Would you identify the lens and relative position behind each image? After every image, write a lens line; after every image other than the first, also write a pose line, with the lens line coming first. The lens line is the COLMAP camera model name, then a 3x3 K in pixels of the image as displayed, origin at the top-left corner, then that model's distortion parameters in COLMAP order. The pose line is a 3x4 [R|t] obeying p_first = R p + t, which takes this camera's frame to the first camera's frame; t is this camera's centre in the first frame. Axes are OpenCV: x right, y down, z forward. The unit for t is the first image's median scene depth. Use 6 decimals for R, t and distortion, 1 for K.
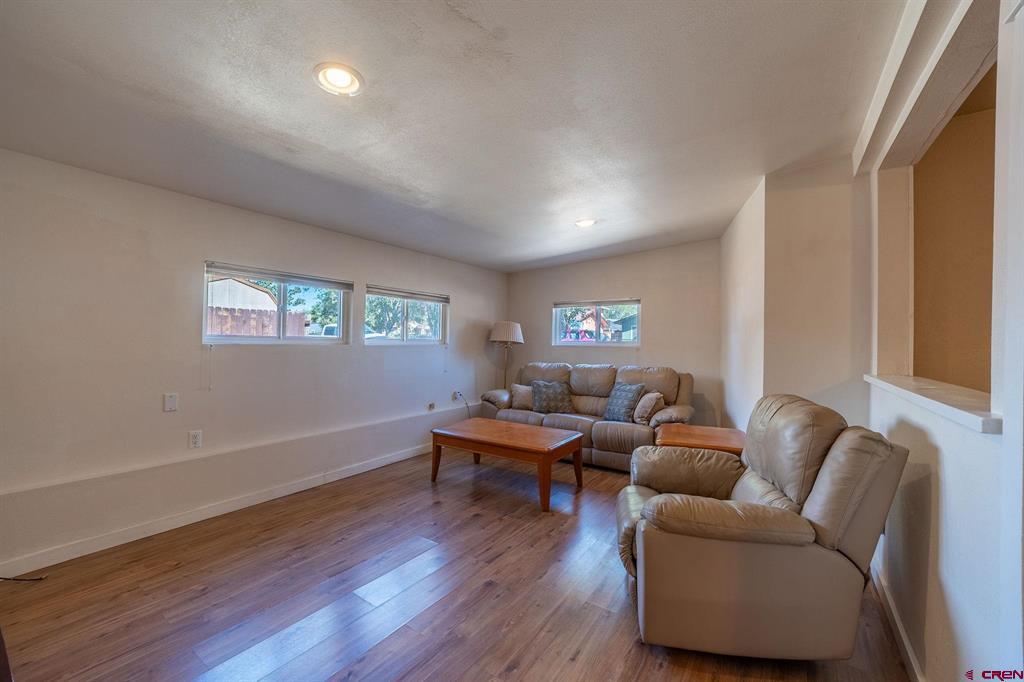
lens RADIAL K [[411.0, 0, 508.0], [0, 411.0, 341.0], [0, 0, 1]] dist [-0.017300, 0.000028]
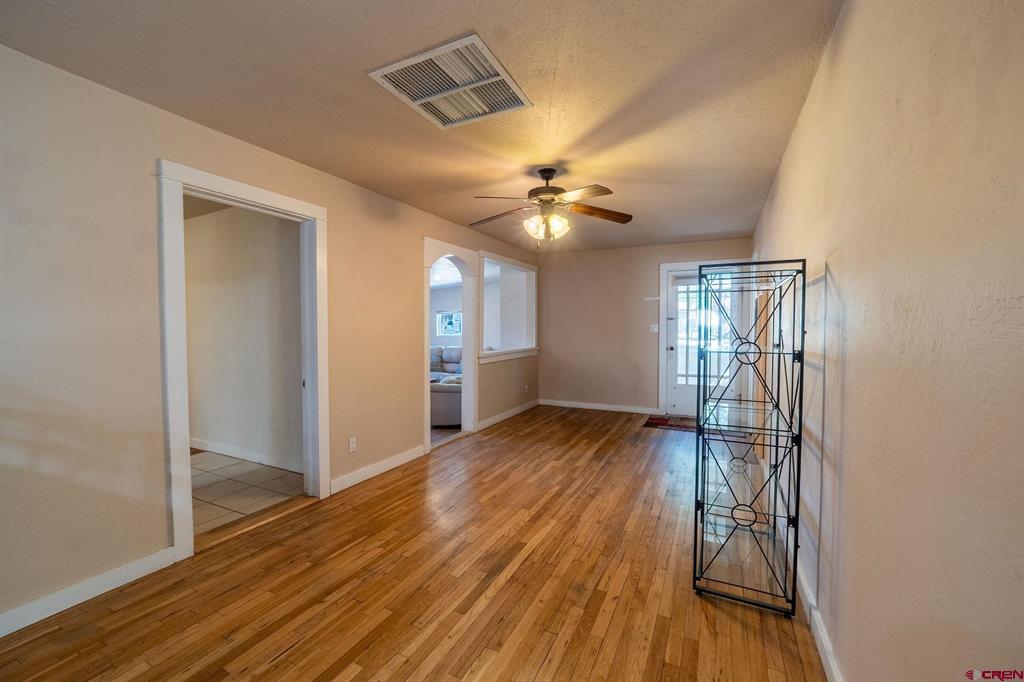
lens RADIAL K [[411.0, 0, 508.0], [0, 411.0, 341.0], [0, 0, 1]] dist [-0.017300, 0.000028]
pose [[0.992904, -0.016484, 0.117767, 0.235665], [0.011477, 0.999006, 0.043073, -0.044312], [-0.118360, -0.041416, 0.992107, -0.882196]]
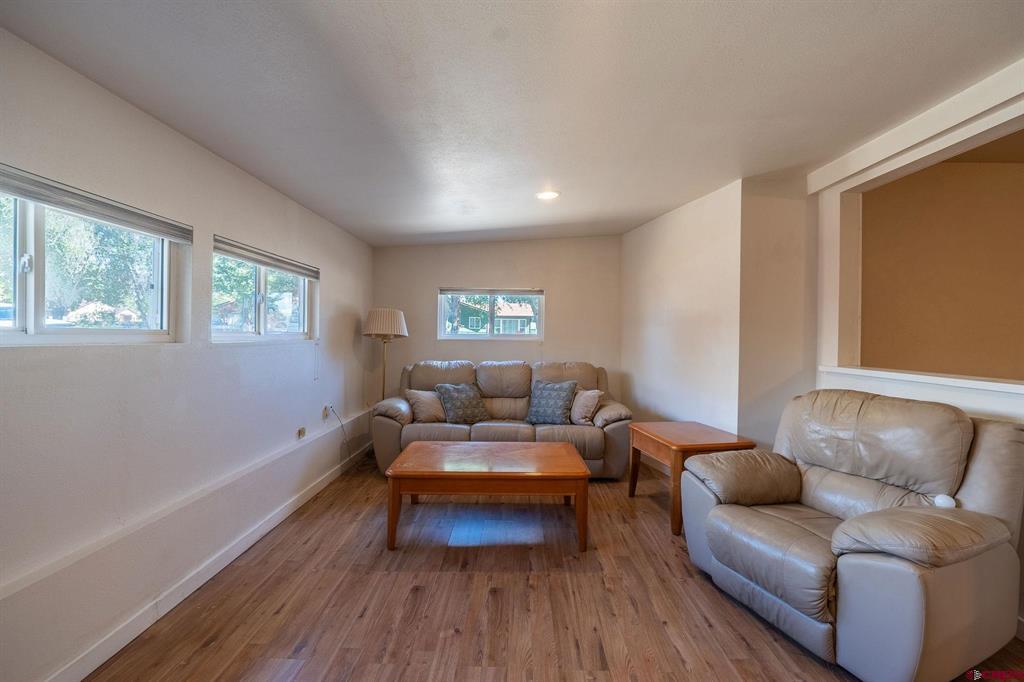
lens RADIAL K [[411.0, 0, 508.0], [0, 411.0, 341.0], [0, 0, 1]] dist [-0.017300, 0.000028]
pose [[0.836886, -0.009144, 0.547301, -0.271362], [-0.003933, 0.999734, 0.022717, -0.006316], [-0.547363, -0.021165, 0.836628, 0.269012]]
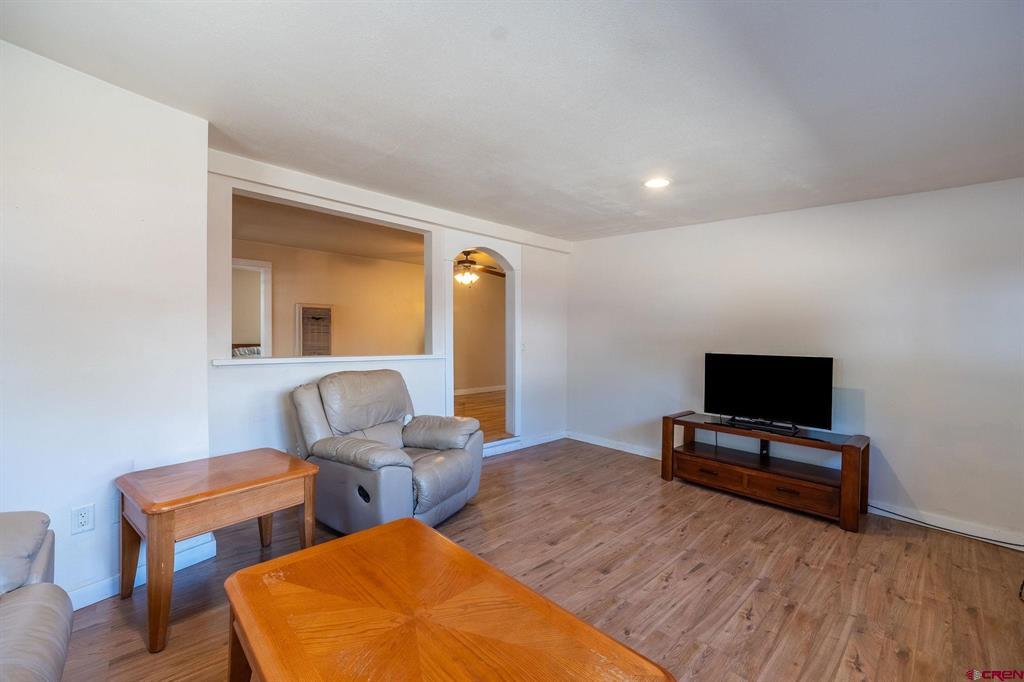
lens RADIAL K [[411.0, 0, 508.0], [0, 411.0, 341.0], [0, 0, 1]] dist [-0.017300, 0.000028]
pose [[-0.973376, -0.024972, 0.227851, -0.079403], [-0.024059, 0.999688, 0.006785, 0.001707], [-0.227949, 0.001123, -0.973672, 0.992794]]
